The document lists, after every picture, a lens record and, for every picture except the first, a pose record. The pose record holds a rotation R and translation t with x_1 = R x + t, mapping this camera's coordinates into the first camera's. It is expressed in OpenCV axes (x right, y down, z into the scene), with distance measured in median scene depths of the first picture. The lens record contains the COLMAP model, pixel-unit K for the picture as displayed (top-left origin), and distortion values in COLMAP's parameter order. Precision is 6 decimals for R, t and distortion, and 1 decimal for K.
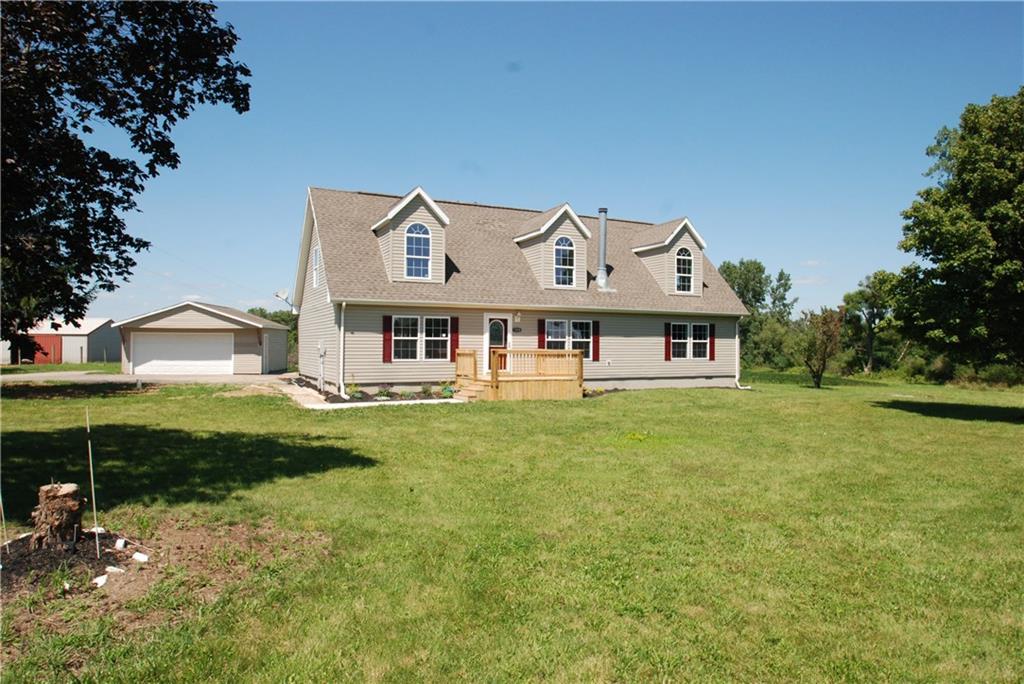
lens RADIAL K [[668.7, 0, 512.0], [0, 668.7, 342.0], [0, 0, 1]] dist [-0.005262, -0.002867]
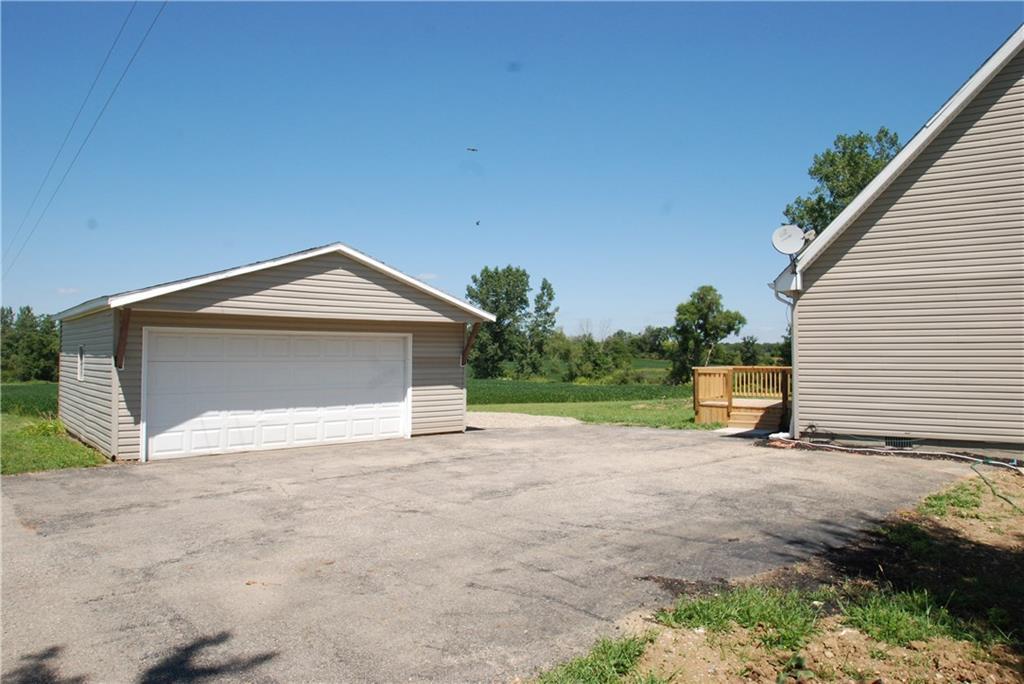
lens RADIAL K [[668.7, 0, 512.0], [0, 668.7, 342.0], [0, 0, 1]] dist [-0.005262, -0.002867]
pose [[0.835714, 0.007048, 0.549119, -0.182799], [-0.000042, 0.999918, -0.012771, -0.001055], [-0.549165, 0.010650, 0.835646, 0.196126]]
